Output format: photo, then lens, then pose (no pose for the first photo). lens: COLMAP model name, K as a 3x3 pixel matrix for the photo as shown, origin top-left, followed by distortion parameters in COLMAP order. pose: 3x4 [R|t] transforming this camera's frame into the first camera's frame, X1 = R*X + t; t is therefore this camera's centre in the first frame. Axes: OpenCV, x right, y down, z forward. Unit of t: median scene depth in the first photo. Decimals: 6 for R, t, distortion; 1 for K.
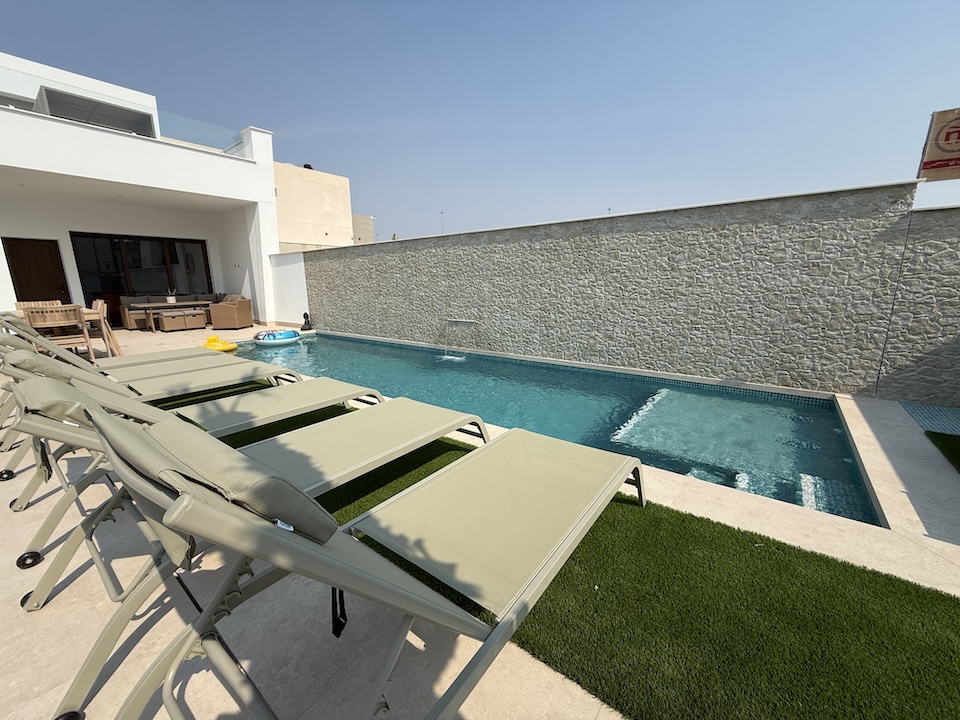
lens RADIAL K [[382.3, 0, 478.0], [0, 382.3, 363.3], [0, 0, 1]] dist [-0.000651, -0.000195]
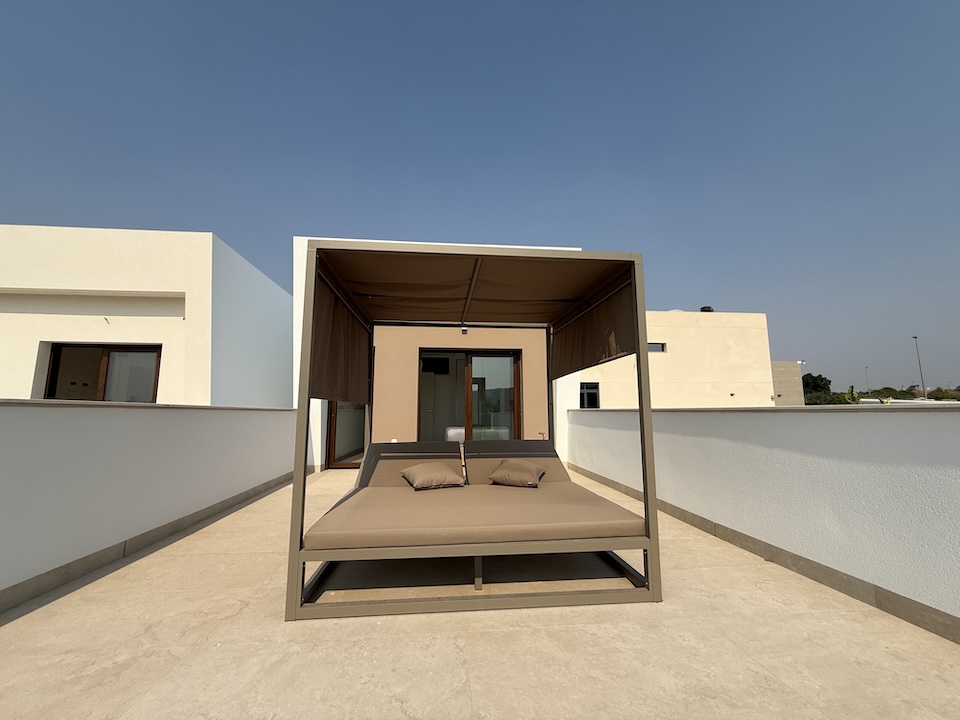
lens RADIAL K [[382.3, 0, 478.0], [0, 382.3, 363.0], [0, 0, 1]] dist [-0.000651, -0.000195]
pose [[0.674843, -0.081679, -0.733427, -1.550032], [-0.165247, 0.951893, -0.258056, -1.107779], [0.719222, 0.295344, 0.628881, 1.801934]]
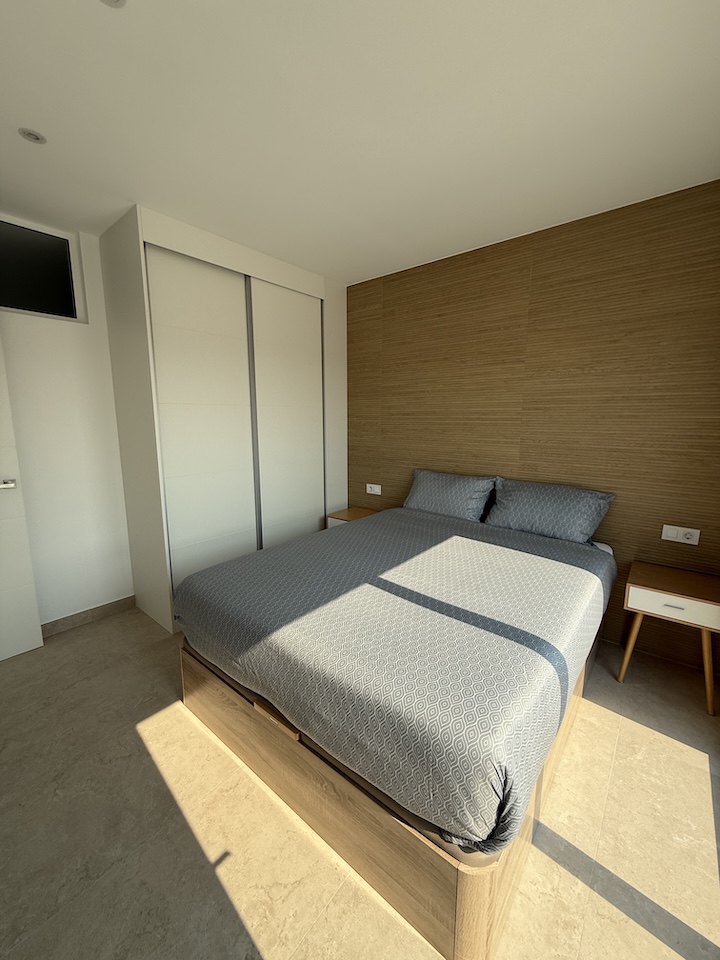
lens RADIAL K [[382.3, 0, 359.8], [0, 382.3, 478.2], [0, 0, 1]] dist [-0.000651, -0.000195]
pose [[-0.999271, 0.005416, 0.037782, -2.522485], [0.018749, 0.931876, 0.362292, -1.362418], [-0.033246, 0.362737, -0.931298, 2.352940]]
